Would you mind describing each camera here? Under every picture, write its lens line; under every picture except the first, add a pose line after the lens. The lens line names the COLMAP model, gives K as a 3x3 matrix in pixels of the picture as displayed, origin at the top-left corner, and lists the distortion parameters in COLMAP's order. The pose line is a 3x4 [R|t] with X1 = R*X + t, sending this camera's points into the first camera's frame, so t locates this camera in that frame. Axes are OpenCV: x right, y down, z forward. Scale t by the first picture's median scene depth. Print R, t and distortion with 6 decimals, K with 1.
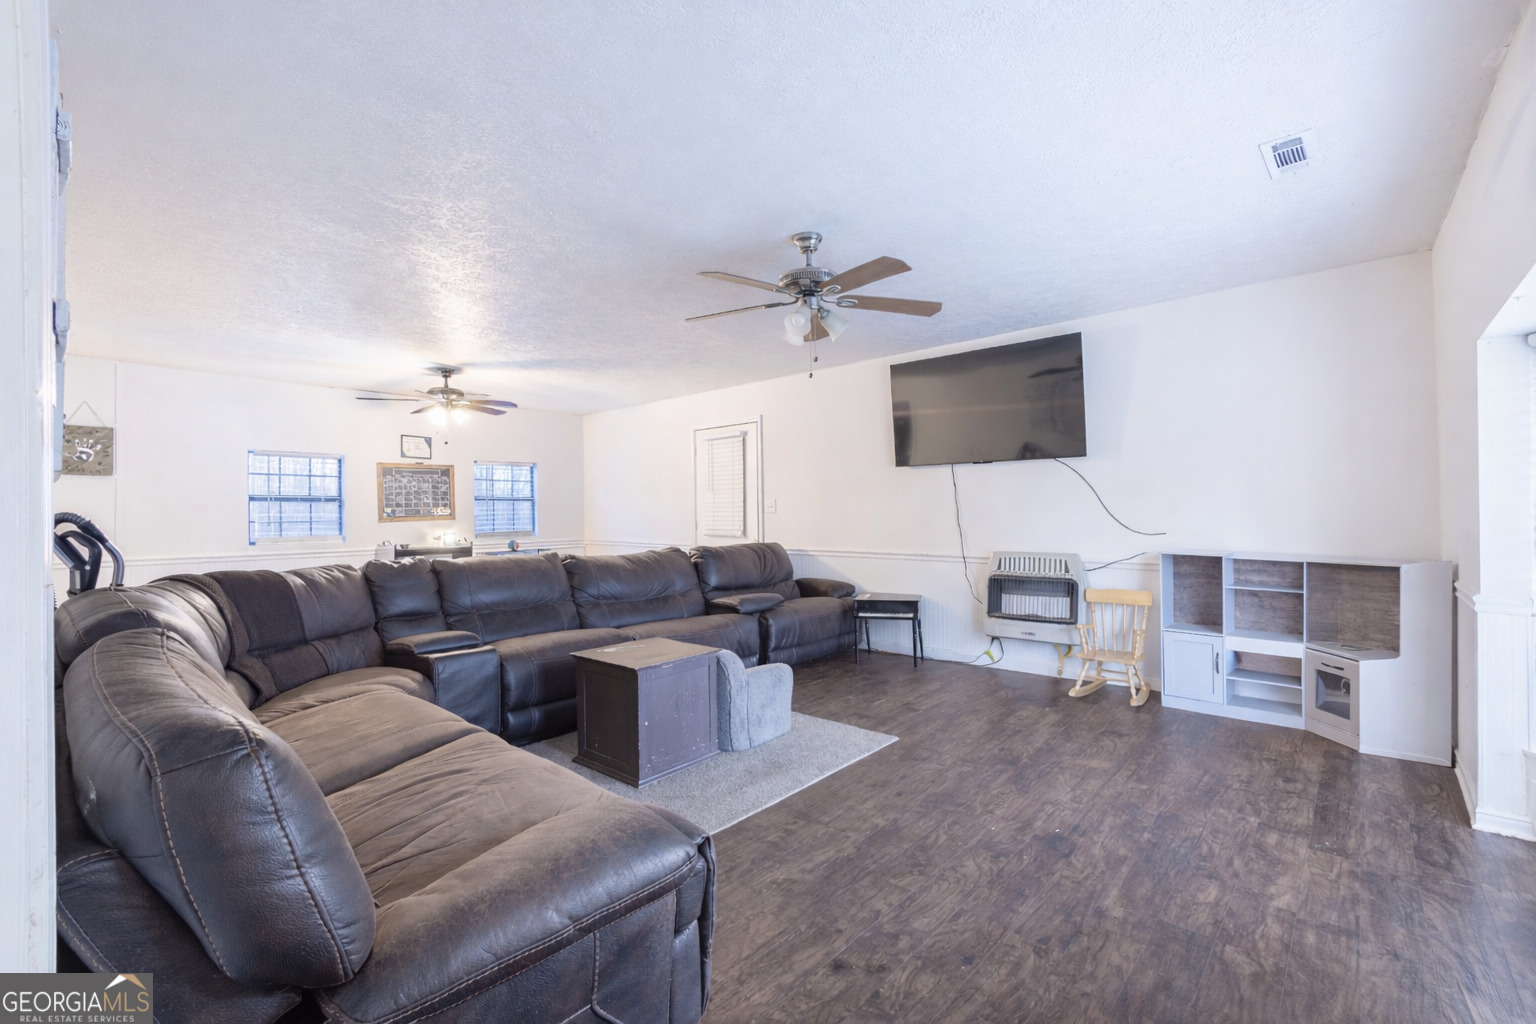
lens RADIAL K [[681.0, 0, 766.4], [0, 681.0, 513.9], [0, 0, 1]] dist [0.000709, -0.000165]
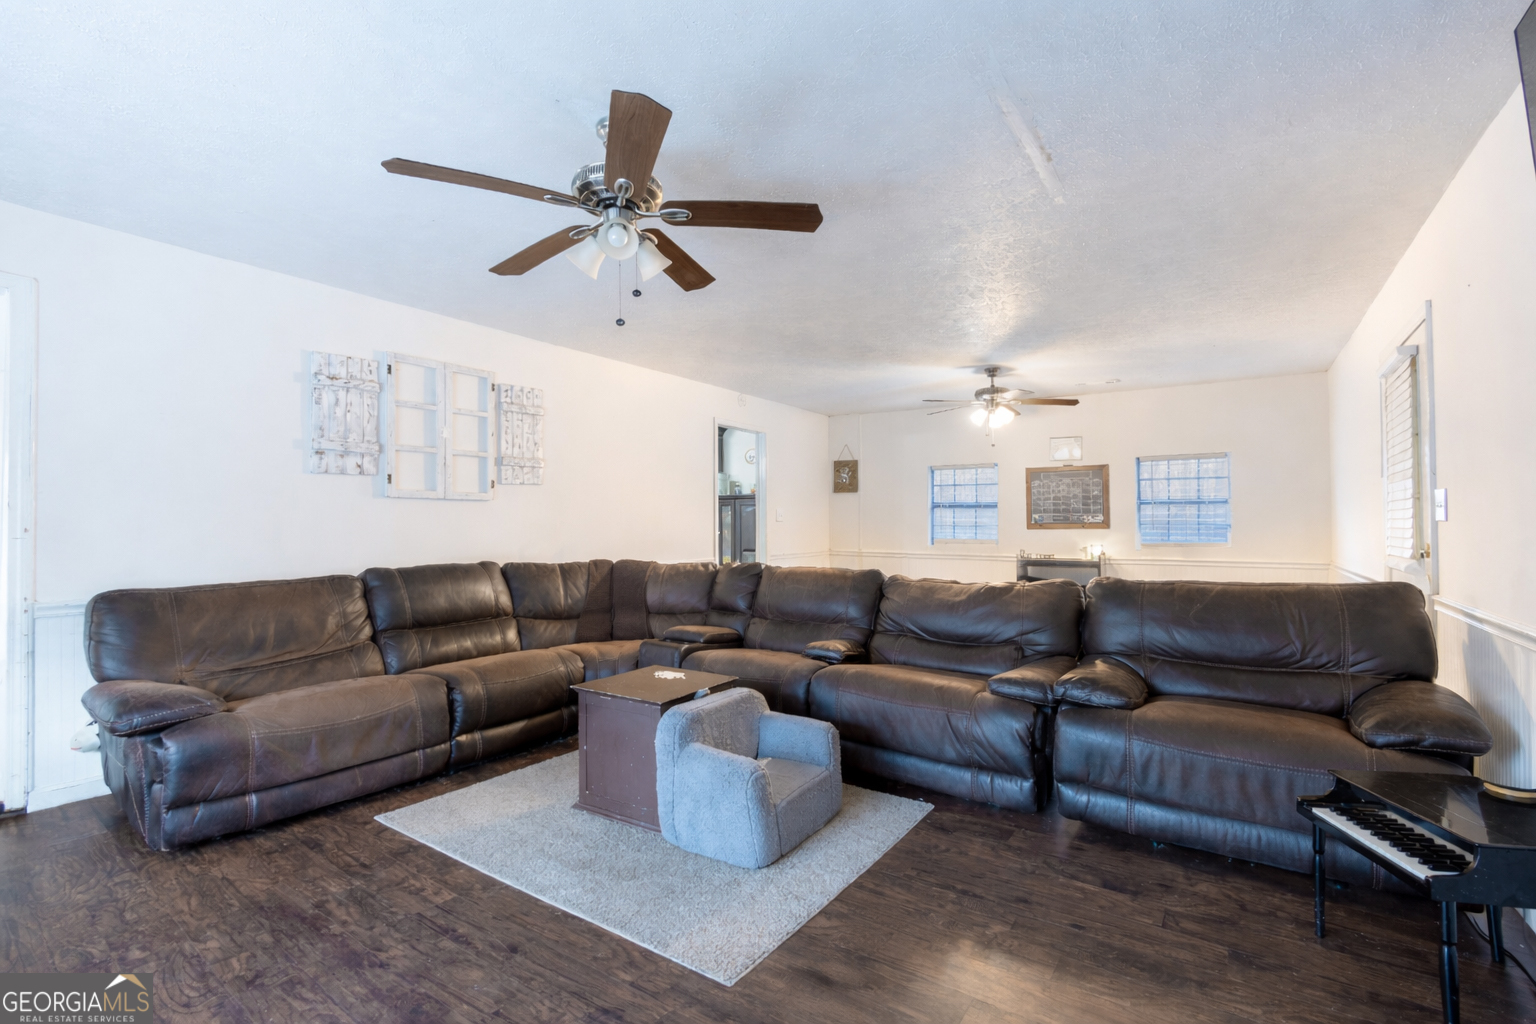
lens RADIAL K [[681.0, 0, 765.6], [0, 681.0, 506.5], [0, 0, 1]] dist [0.000709, -0.000165]
pose [[0.089158, -0.006376, -0.995997, 0.379769], [-0.003546, 0.999971, -0.006718, -0.012095], [0.996011, 0.004131, 0.089133, 0.535139]]
